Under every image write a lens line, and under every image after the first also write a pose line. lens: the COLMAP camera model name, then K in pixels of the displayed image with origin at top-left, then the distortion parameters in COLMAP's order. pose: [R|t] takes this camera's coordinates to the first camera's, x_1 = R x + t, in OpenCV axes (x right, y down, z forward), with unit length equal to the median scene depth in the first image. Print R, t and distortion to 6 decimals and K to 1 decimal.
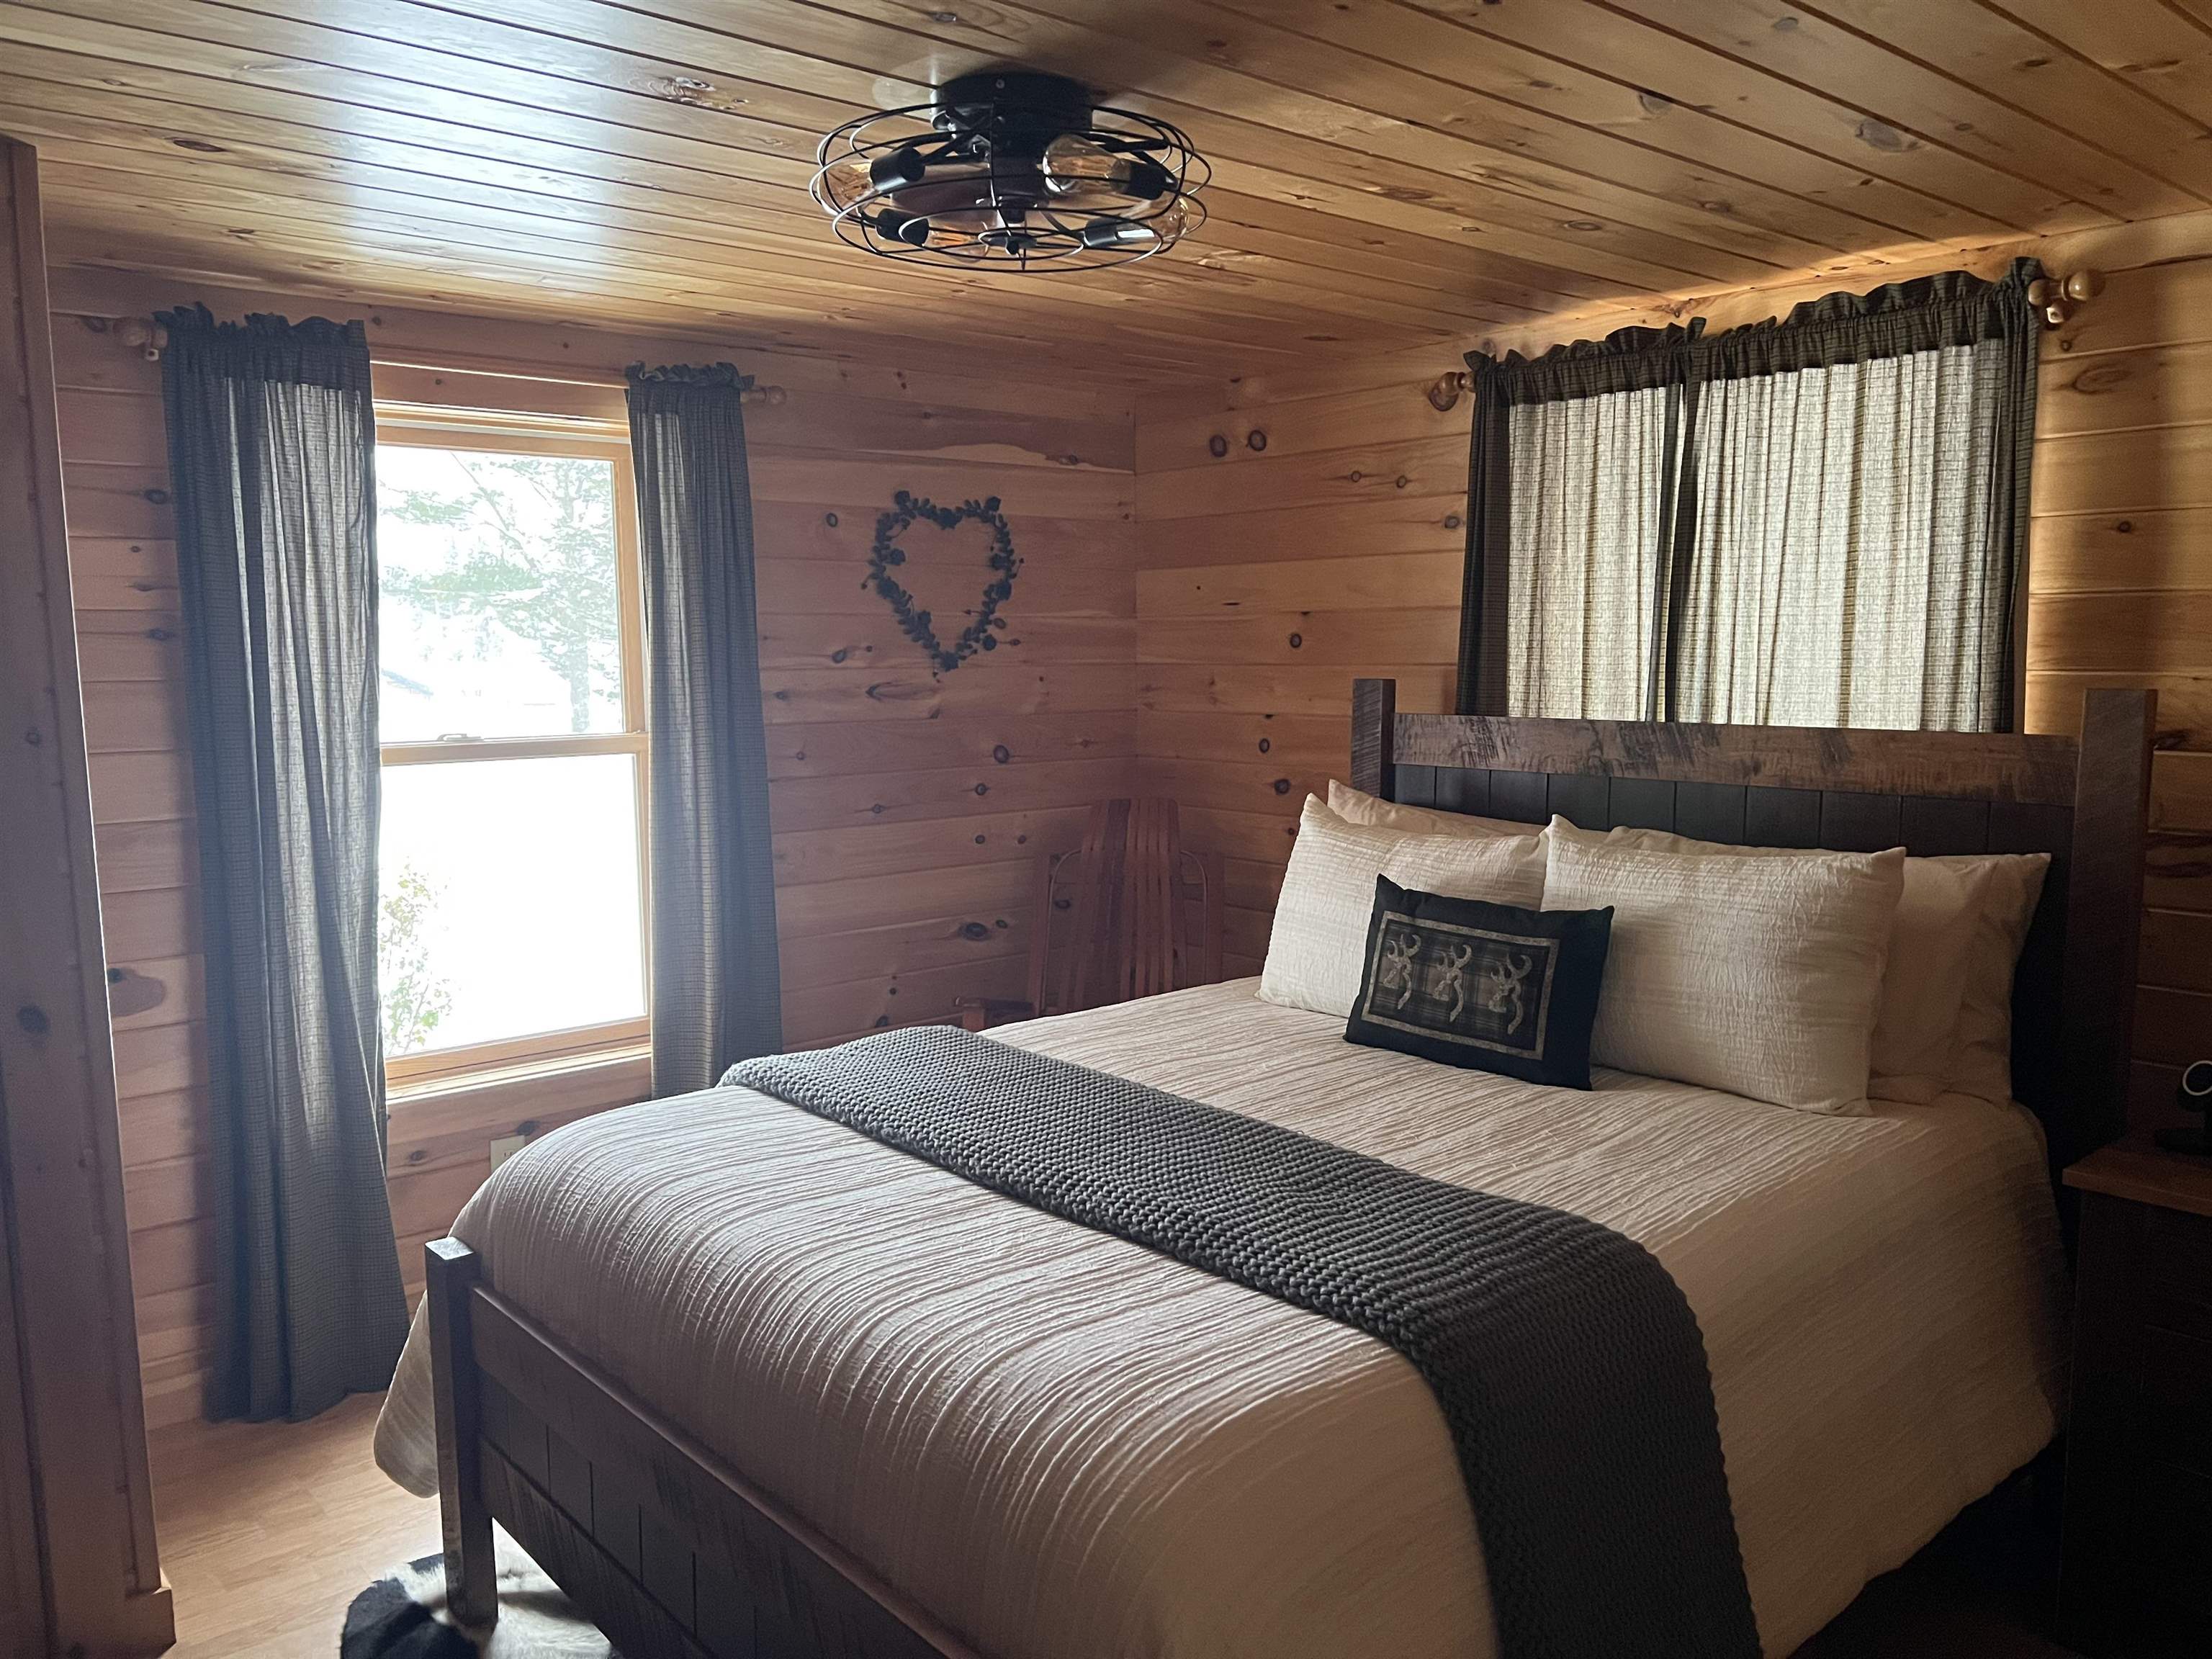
lens RADIAL K [[1673.0, 0, 1096.5], [0, 1673.0, 834.6], [0, 0, 1]] dist [0.060976, -0.066340]
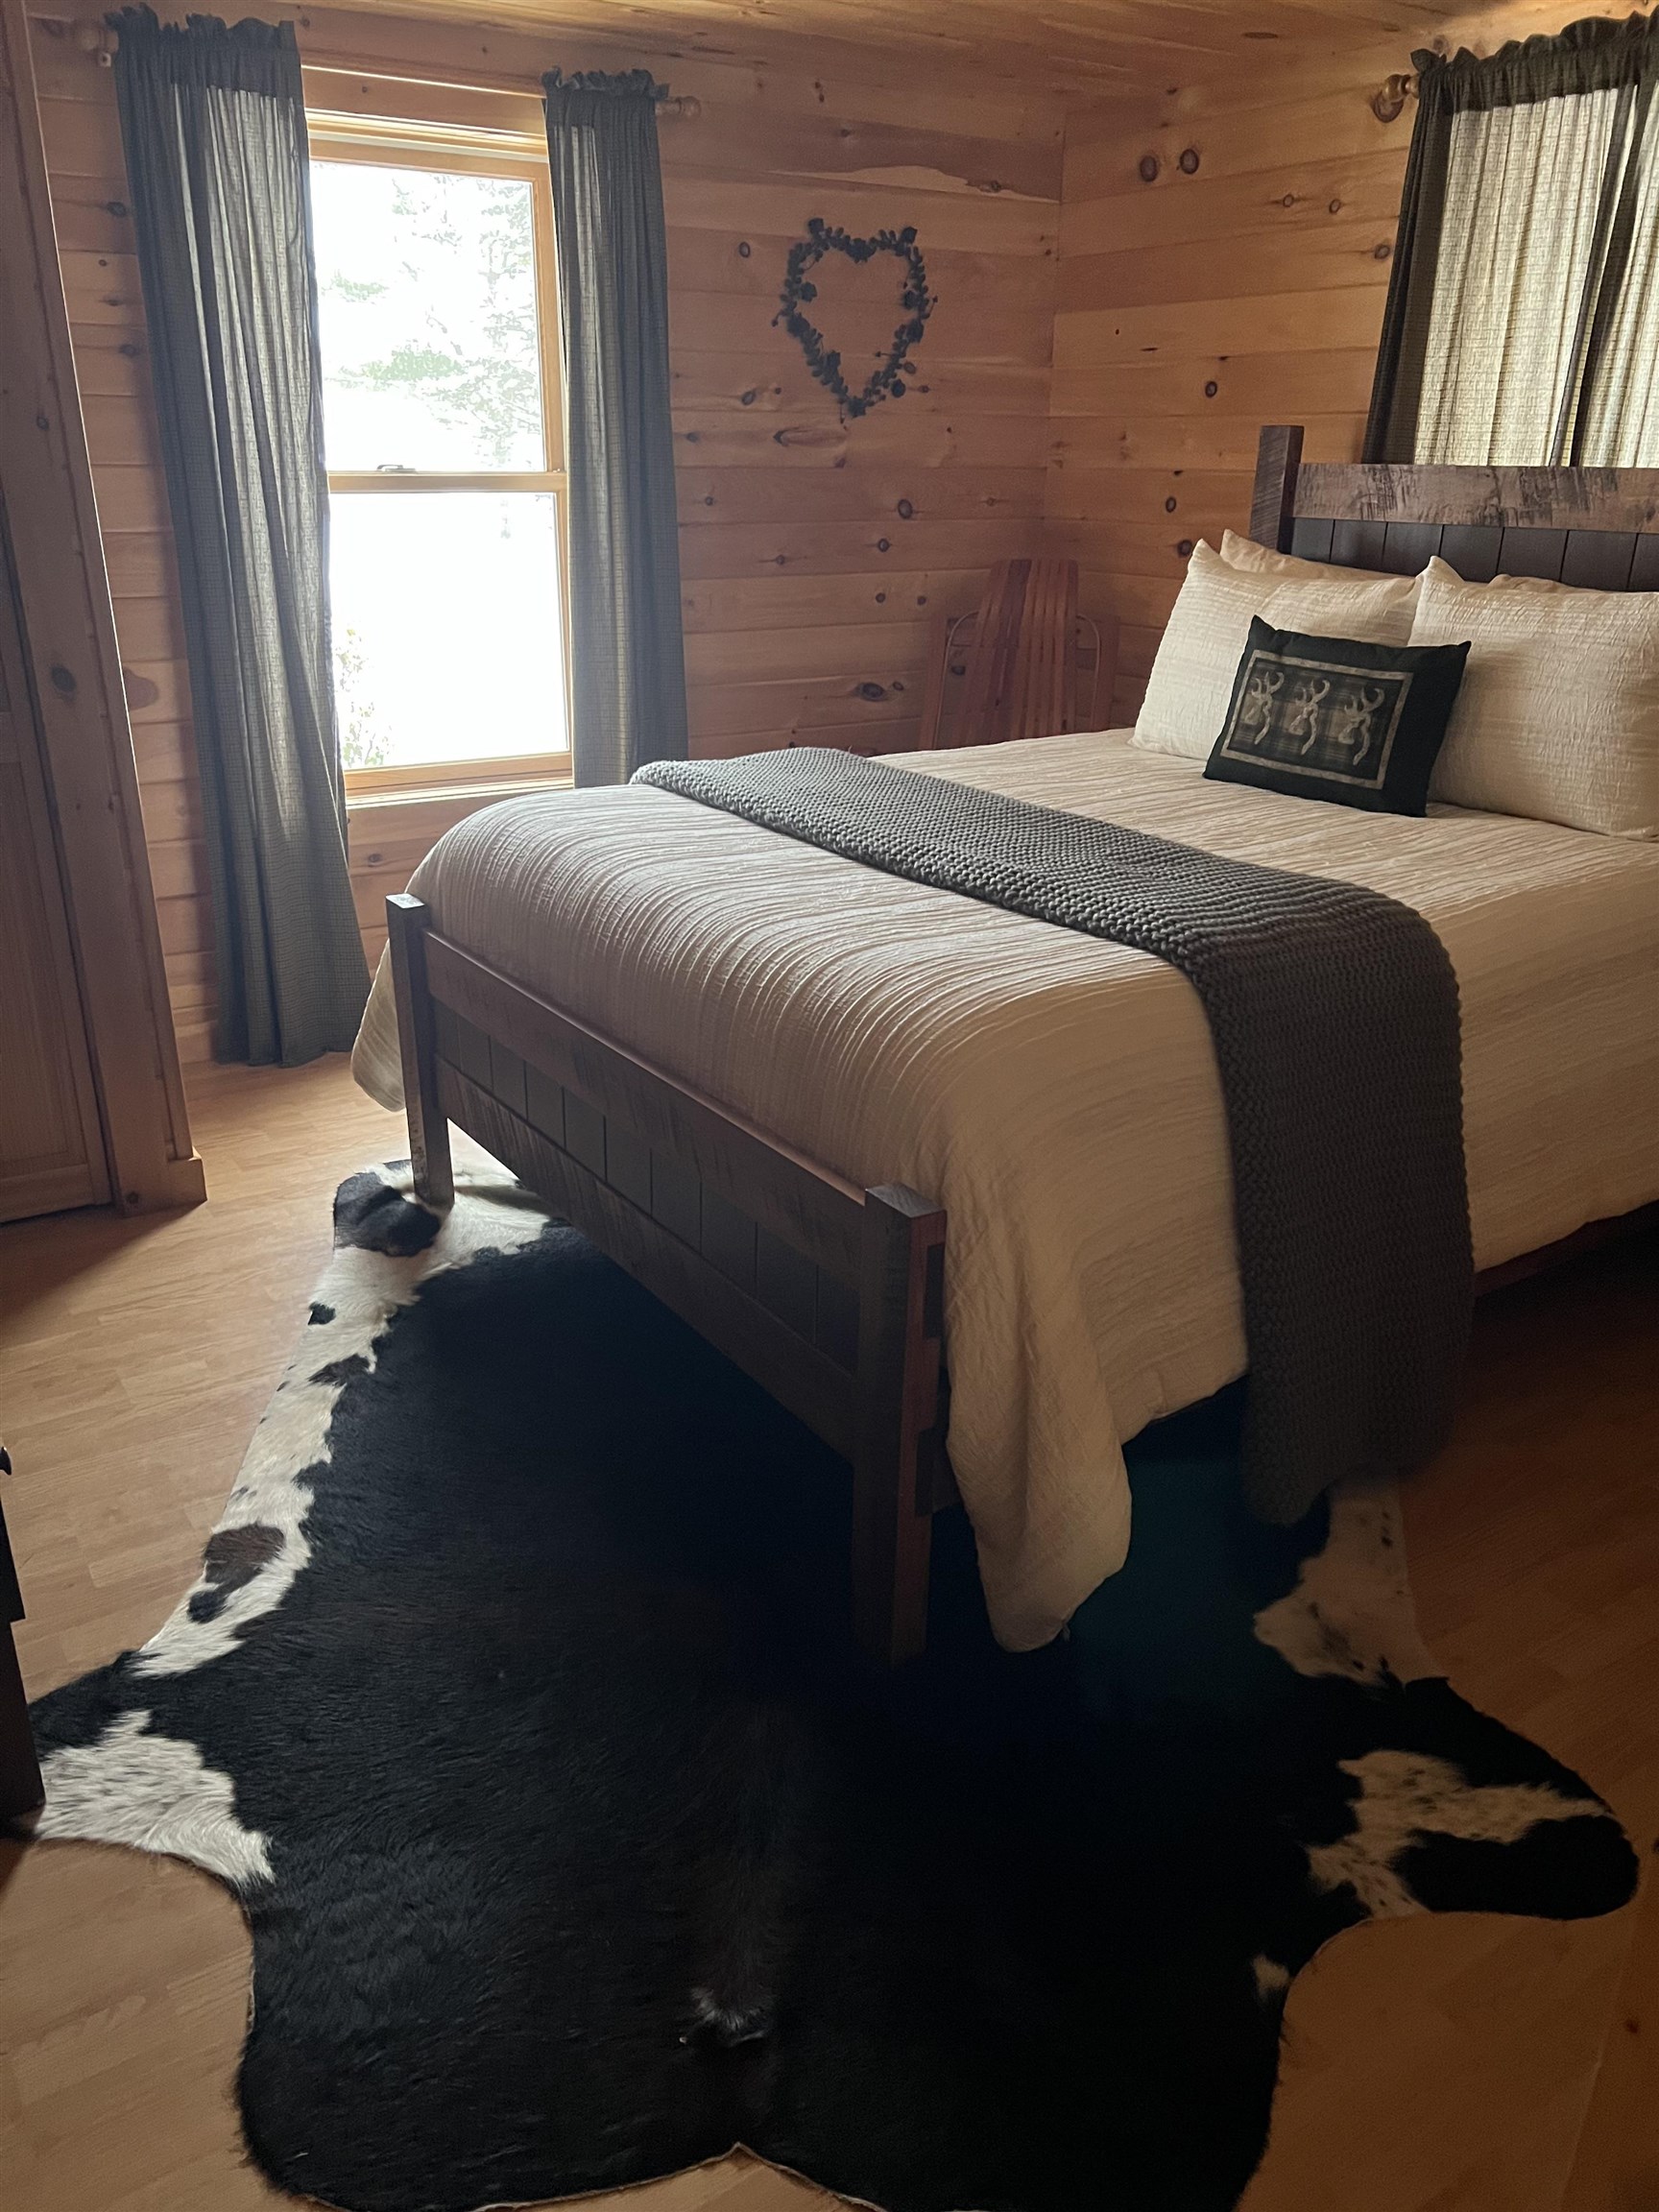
lens RADIAL K [[1673.0, 0, 811.8], [0, 1673.0, 1099.7], [0, 0, 1]] dist [0.060976, -0.066340]
pose [[0.991576, 0.062612, -0.113388, 0.033774], [-0.031987, 0.966660, 0.254058, 0.054309], [0.125514, -0.248291, 0.960520, -0.105159]]
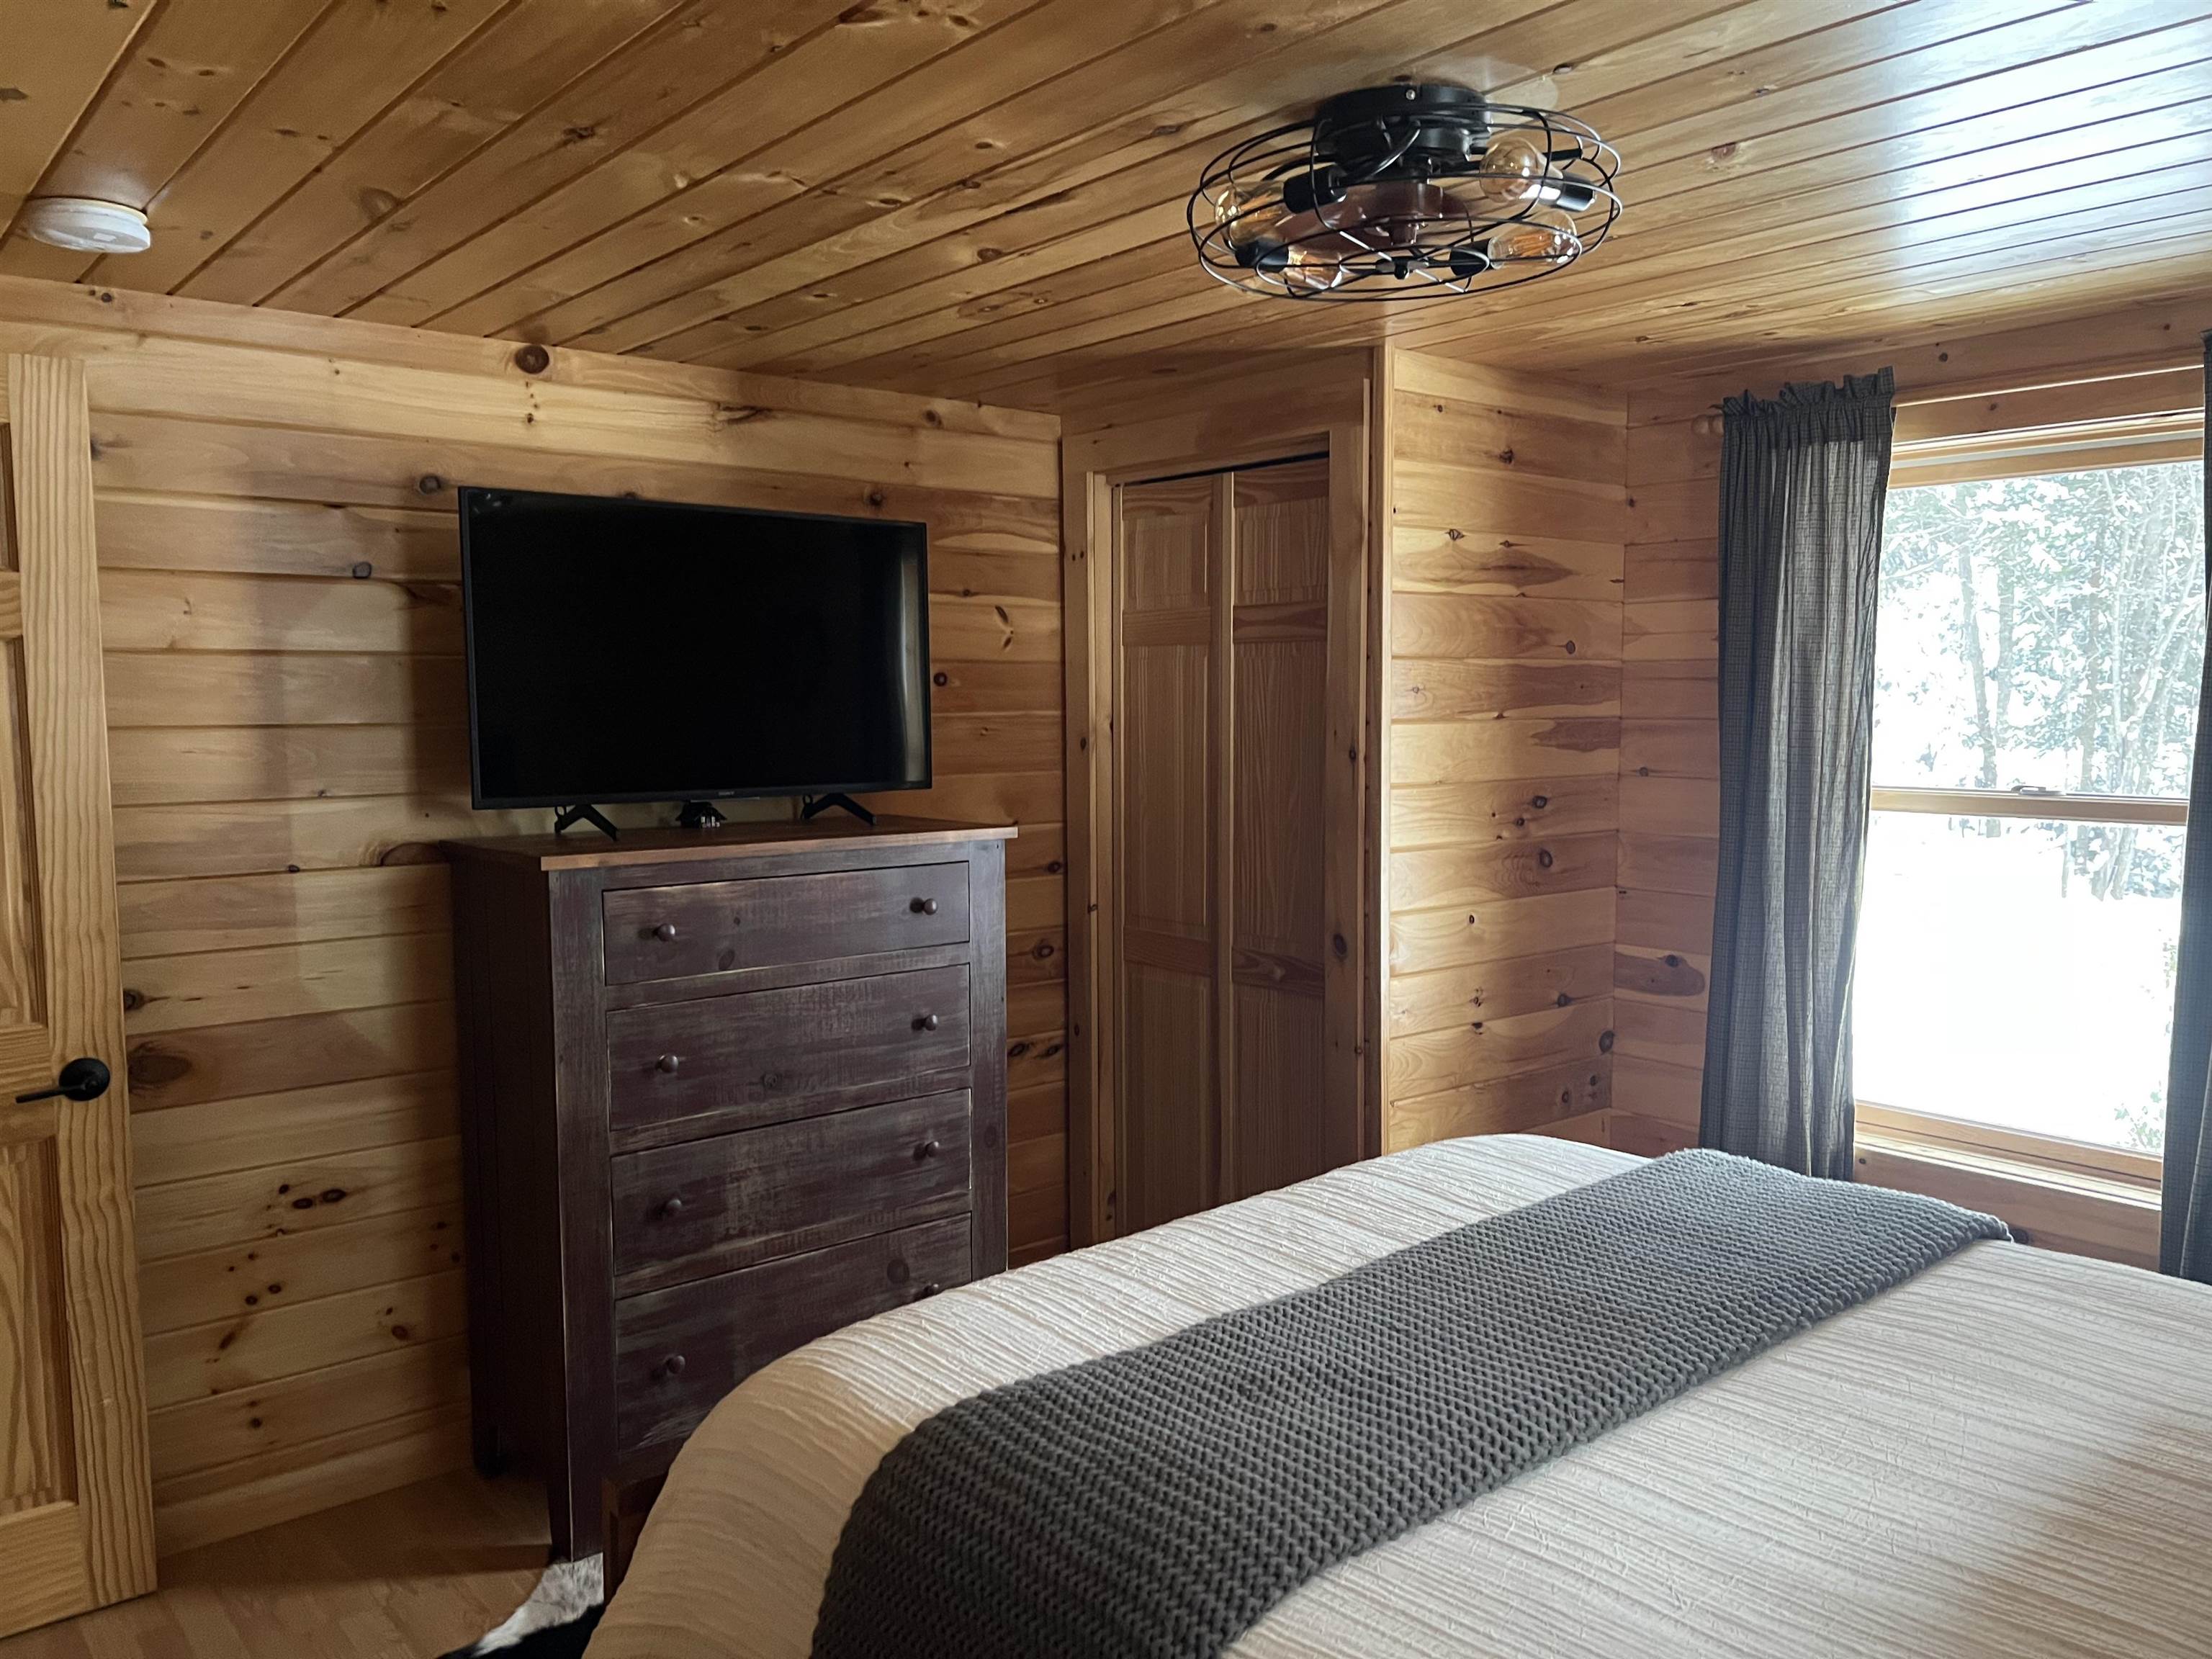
lens RADIAL K [[1673.0, 0, 1109.3], [0, 1673.0, 835.1], [0, 0, 1]] dist [0.060976, -0.066340]
pose [[0.013353, 0.104197, -0.994467, 0.588781], [-0.114775, 0.988142, 0.101993, -0.078629], [0.993302, 0.112778, 0.025154, 0.548124]]
